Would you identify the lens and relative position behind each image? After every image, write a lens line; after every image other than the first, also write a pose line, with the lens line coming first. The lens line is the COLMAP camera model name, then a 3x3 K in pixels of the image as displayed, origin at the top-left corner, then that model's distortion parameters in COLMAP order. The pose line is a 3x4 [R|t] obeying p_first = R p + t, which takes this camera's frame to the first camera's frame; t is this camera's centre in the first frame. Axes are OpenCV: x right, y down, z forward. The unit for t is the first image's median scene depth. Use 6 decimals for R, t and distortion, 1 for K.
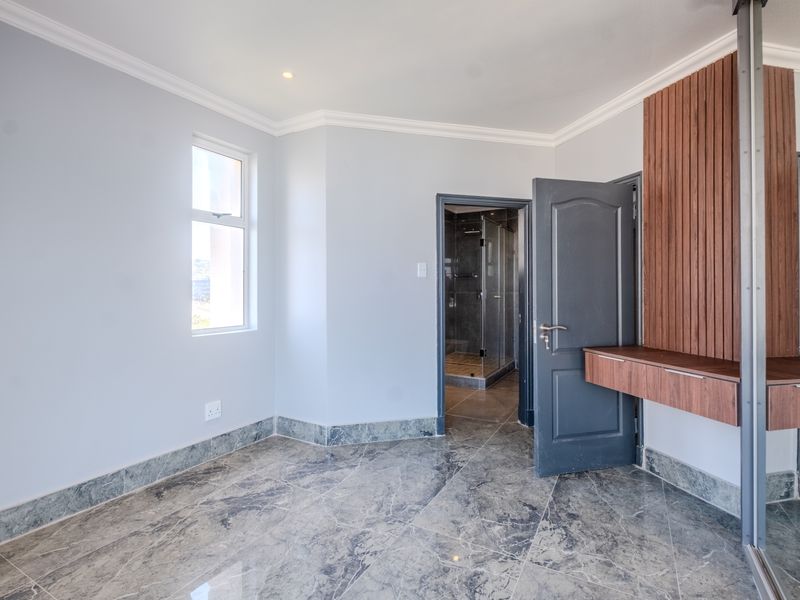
lens RADIAL K [[408.6, 0, 393.9], [0, 408.6, 294.2], [0, 0, 1]] dist [-0.000725, -0.000326]
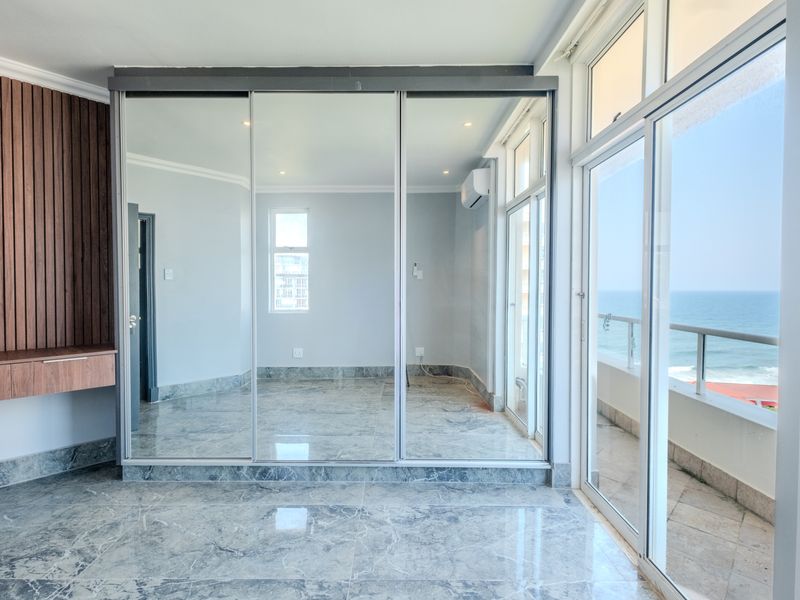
lens RADIAL K [[408.6, 0, 393.9], [0, 408.6, 294.2], [0, 0, 1]] dist [-0.000725, -0.000326]
pose [[-0.495471, -0.016305, 0.868472, -0.797968], [0.005839, 0.999739, 0.022101, -0.015190], [-0.868605, 0.016021, -0.495246, 0.771878]]
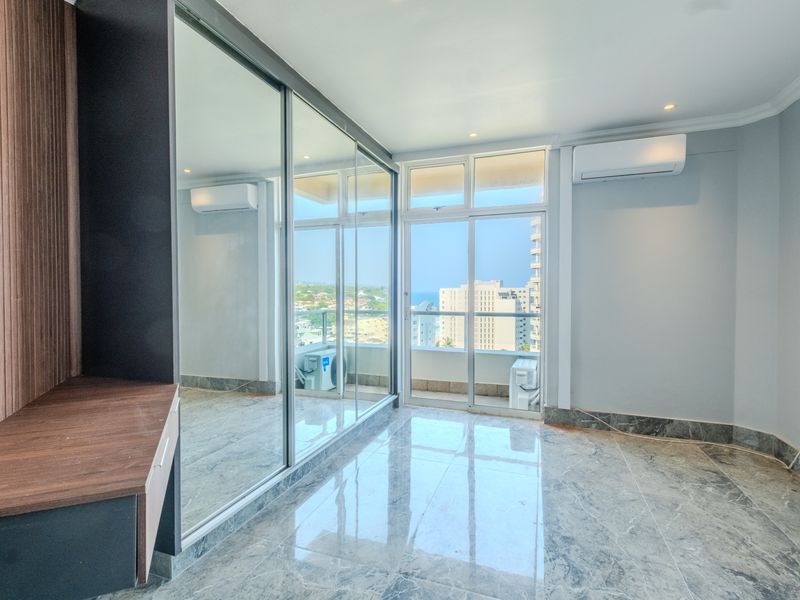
lens RADIAL K [[408.6, 0, 393.9], [0, 408.6, 294.2], [0, 0, 1]] dist [-0.000725, -0.000326]
pose [[-0.985231, 0.005841, -0.171131, 0.455303], [0.002768, 0.999831, 0.018187, -0.019083], [0.171208, 0.017445, -0.985080, 1.833095]]
